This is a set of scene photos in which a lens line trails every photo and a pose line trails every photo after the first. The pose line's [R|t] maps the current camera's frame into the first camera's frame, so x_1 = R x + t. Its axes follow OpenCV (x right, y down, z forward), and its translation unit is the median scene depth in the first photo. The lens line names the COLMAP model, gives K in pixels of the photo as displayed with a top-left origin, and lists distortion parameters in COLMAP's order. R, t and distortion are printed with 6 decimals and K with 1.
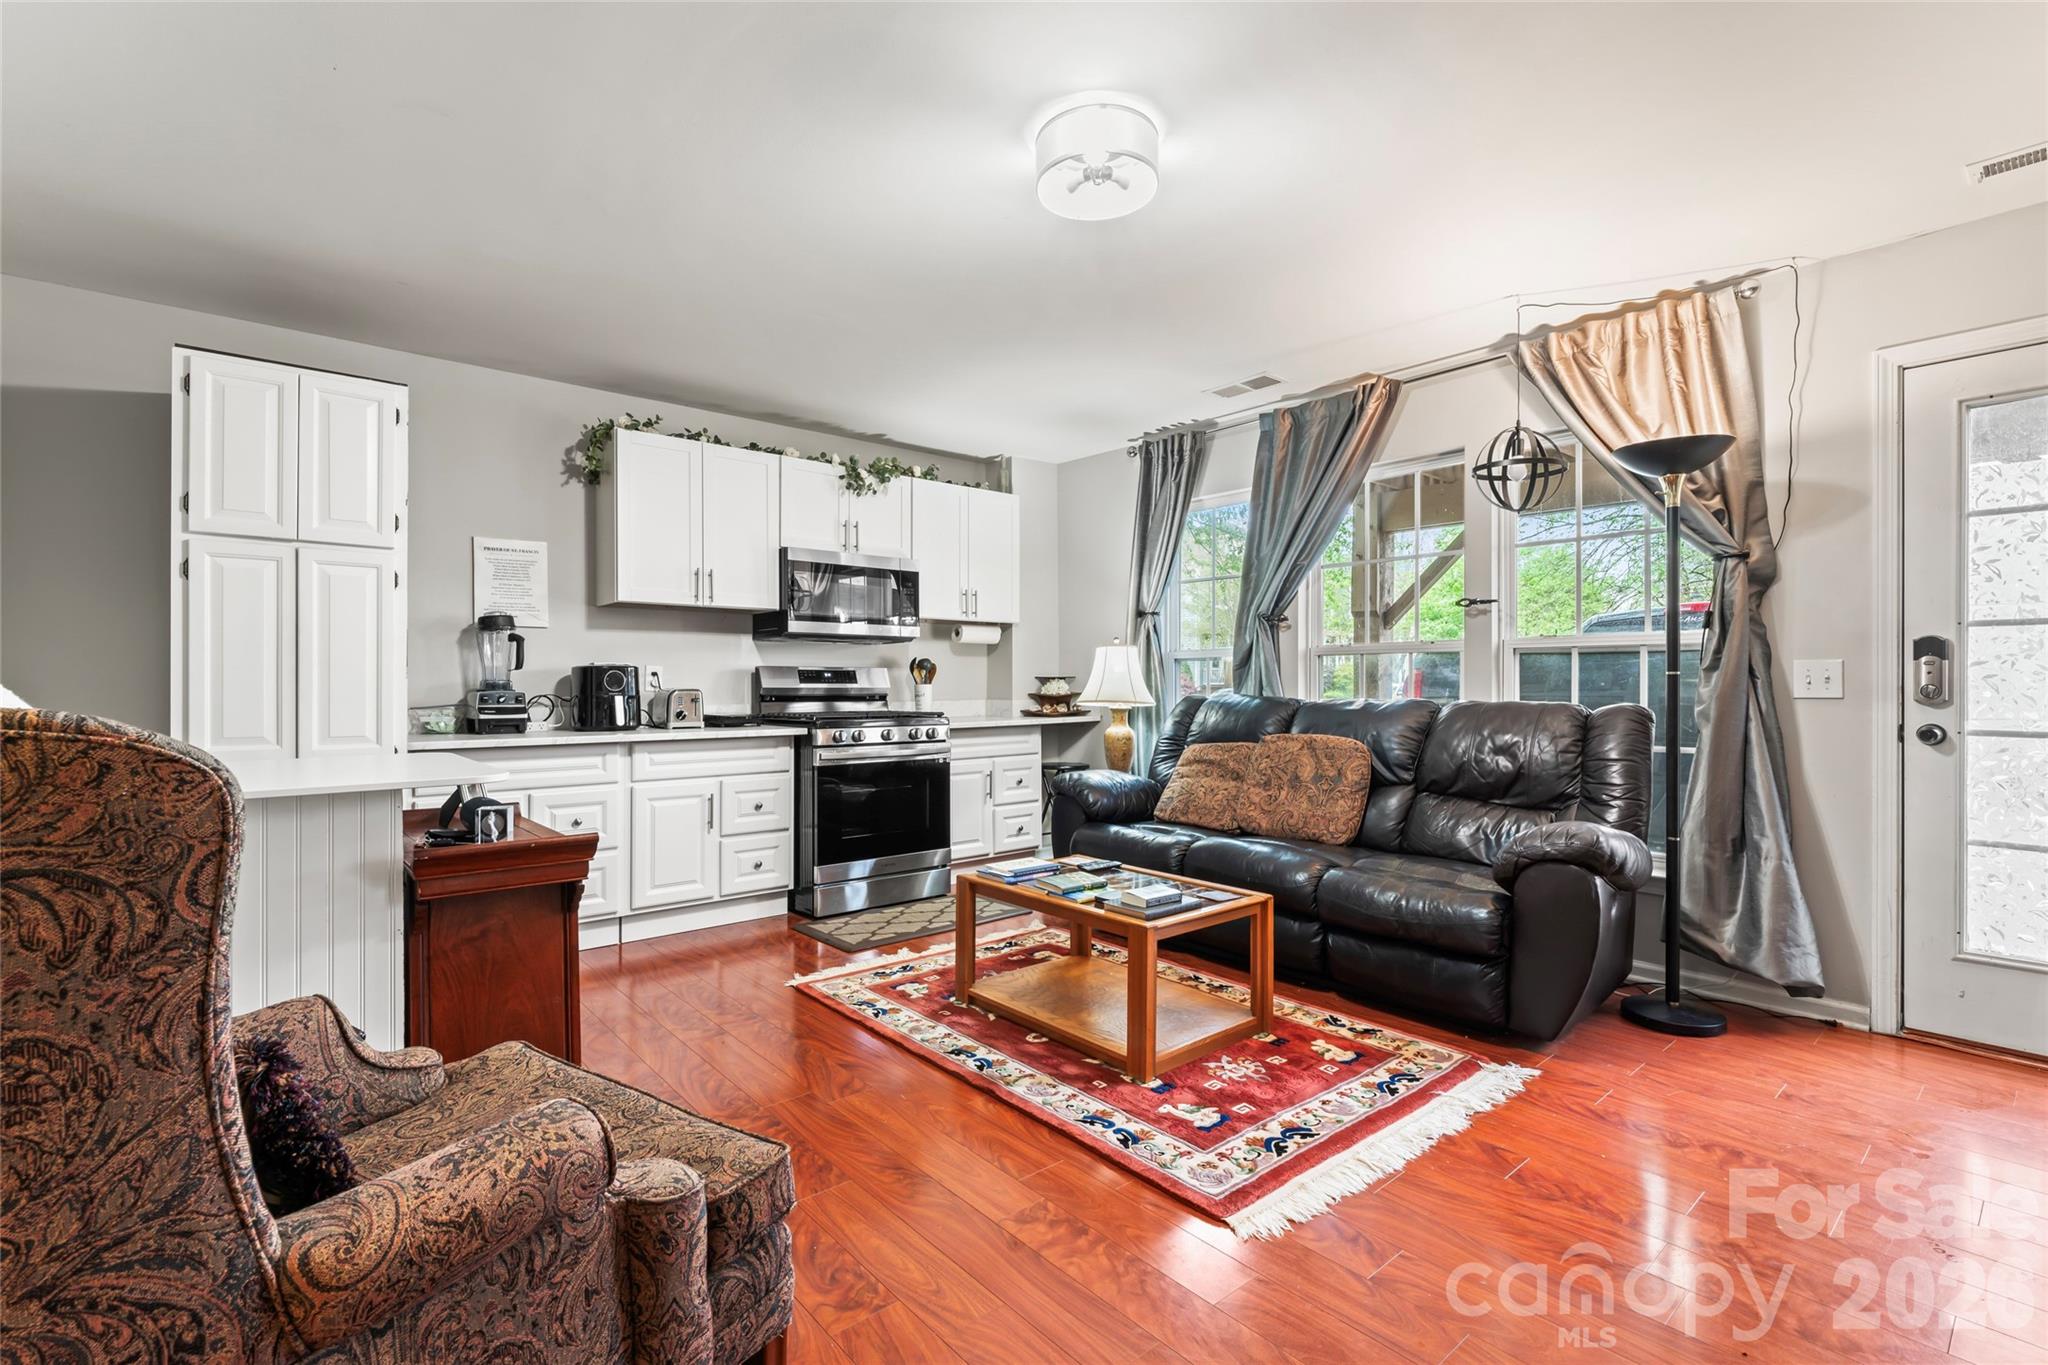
lens RADIAL K [[920.5, 0, 1016.5], [0, 920.5, 679.1], [0, 0, 1]] dist [-0.003616, -0.000845]
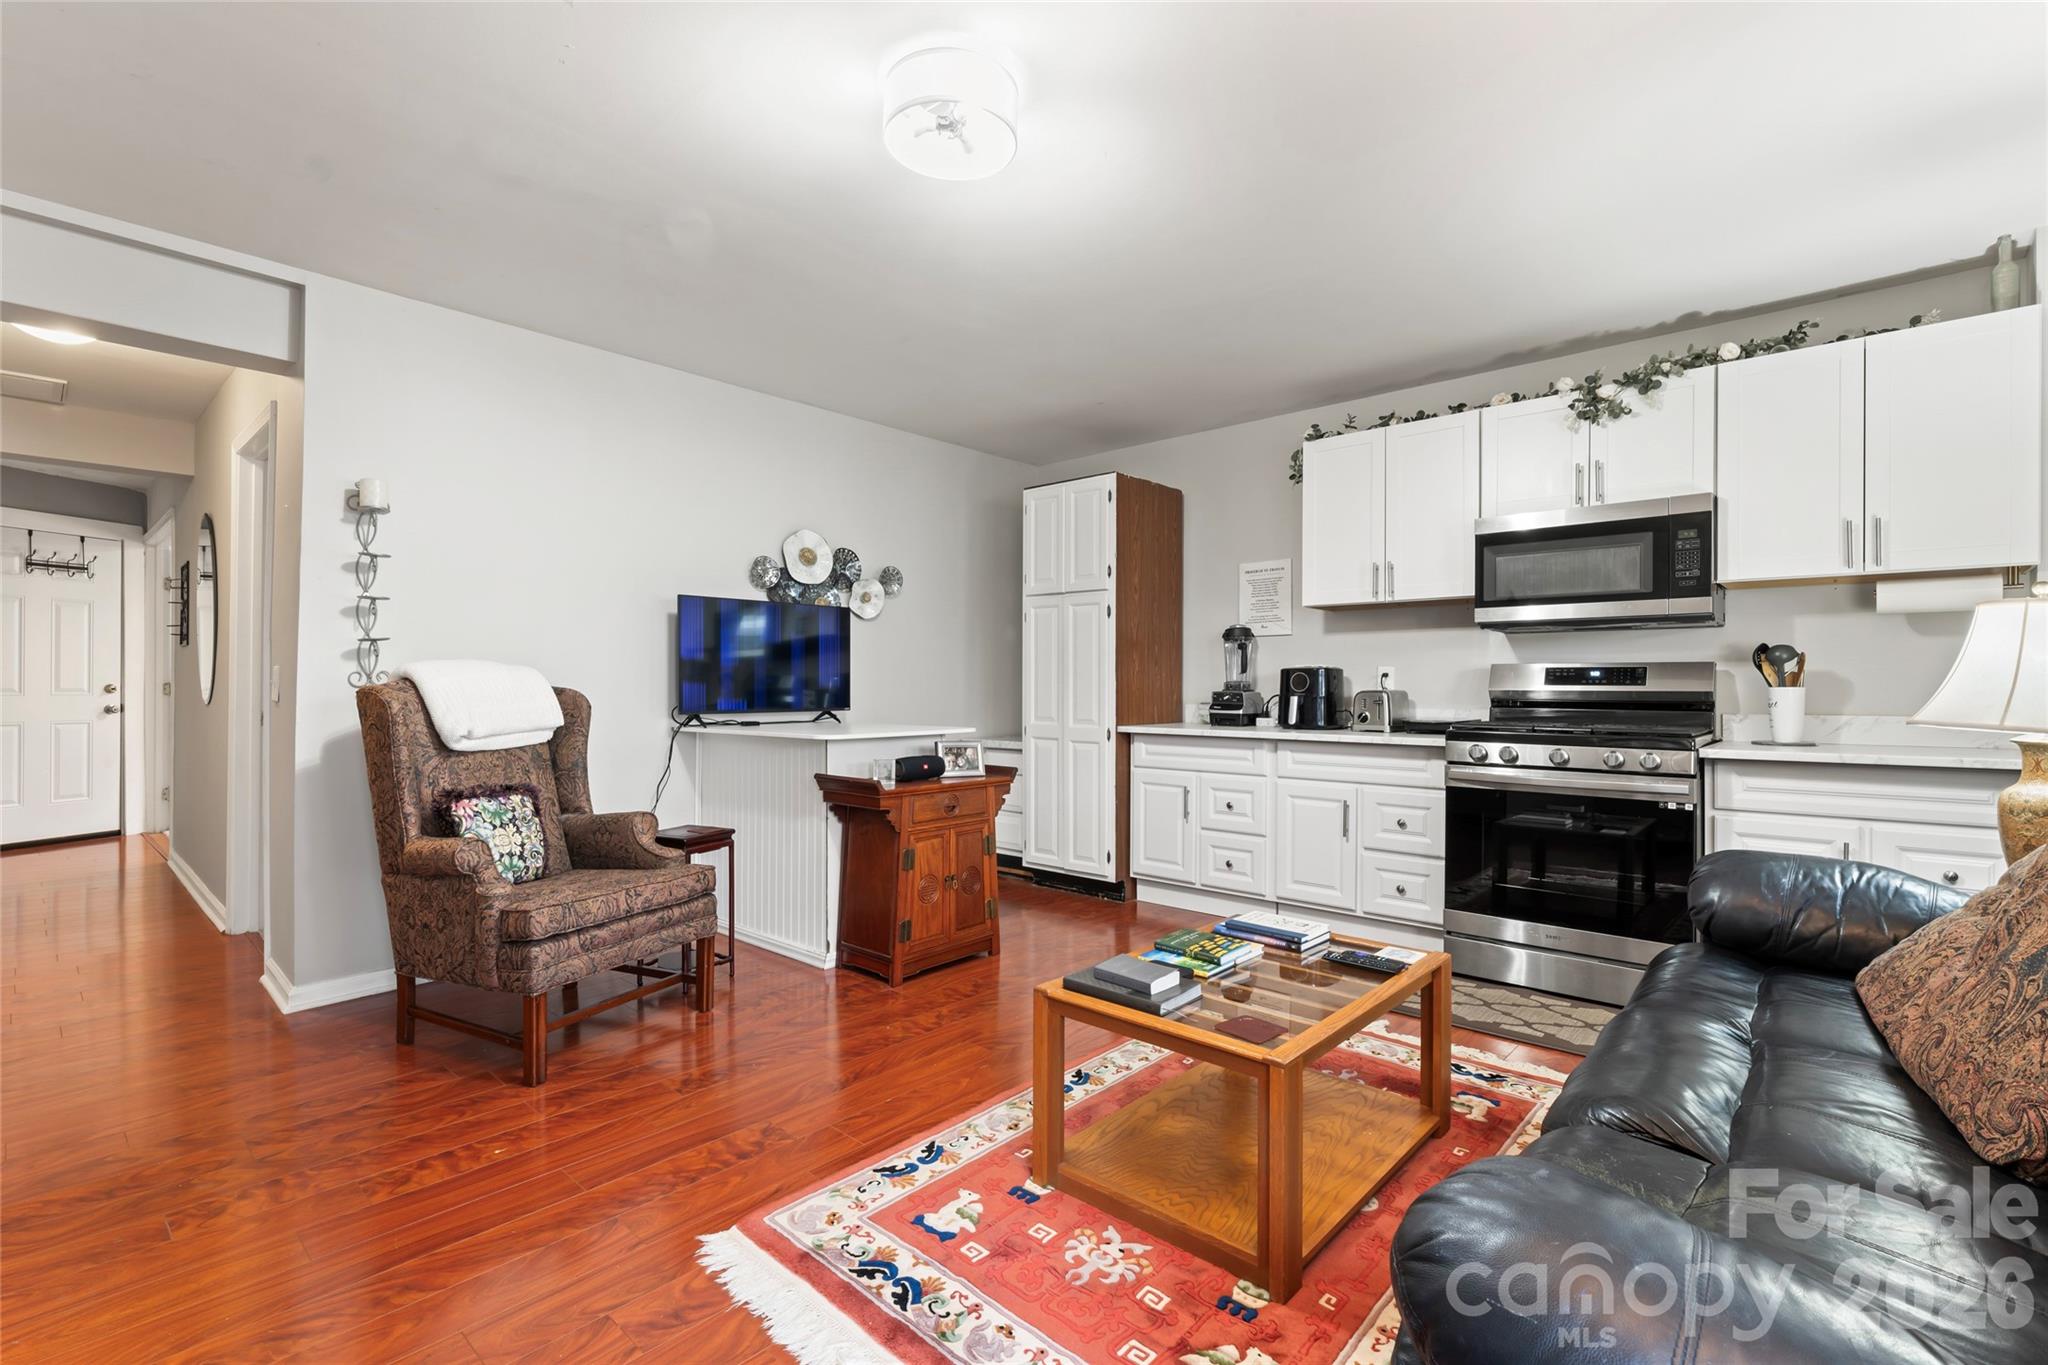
lens RADIAL K [[920.5, 0, 1016.5], [0, 920.5, 679.1], [0, 0, 1]] dist [-0.003616, -0.000845]
pose [[0.126091, -0.004515, -0.992008, 0.672553], [0.002169, 0.999989, -0.004275, 0.002698], [0.992016, -0.001613, 0.126099, 0.635158]]
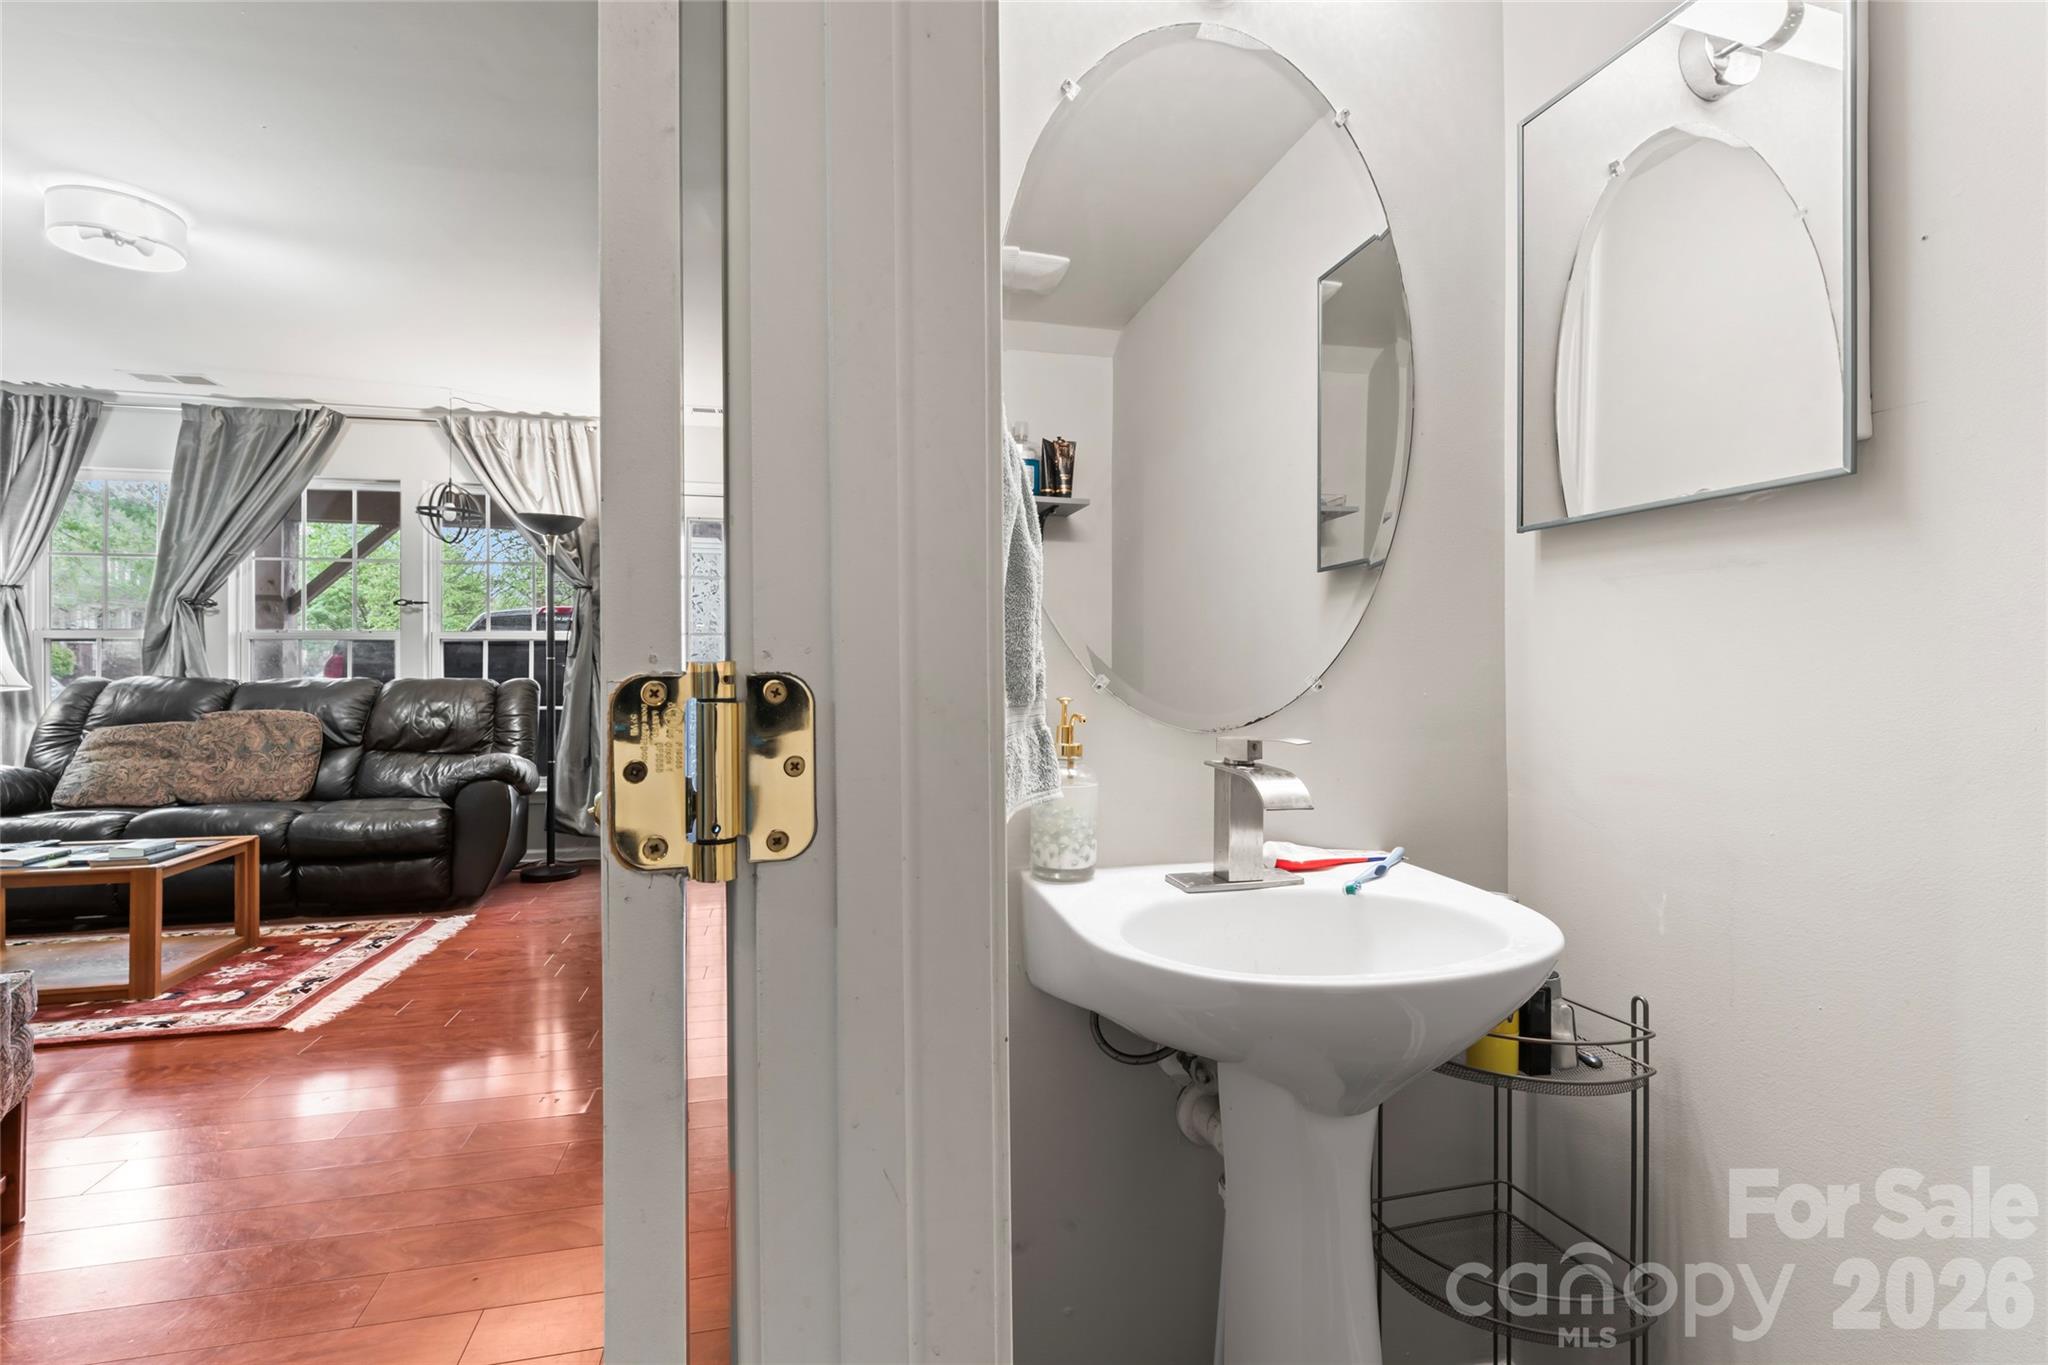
lens RADIAL K [[915.1, 0, 1015.9], [0, 915.1, 672.8], [0, 0, 1]] dist [-0.002086, -0.000505]
pose [[0.452068, -0.006346, 0.891961, -0.293445], [-0.002148, 0.999964, 0.008203, 0.003403], [-0.891981, -0.005625, 0.452039, -0.381755]]
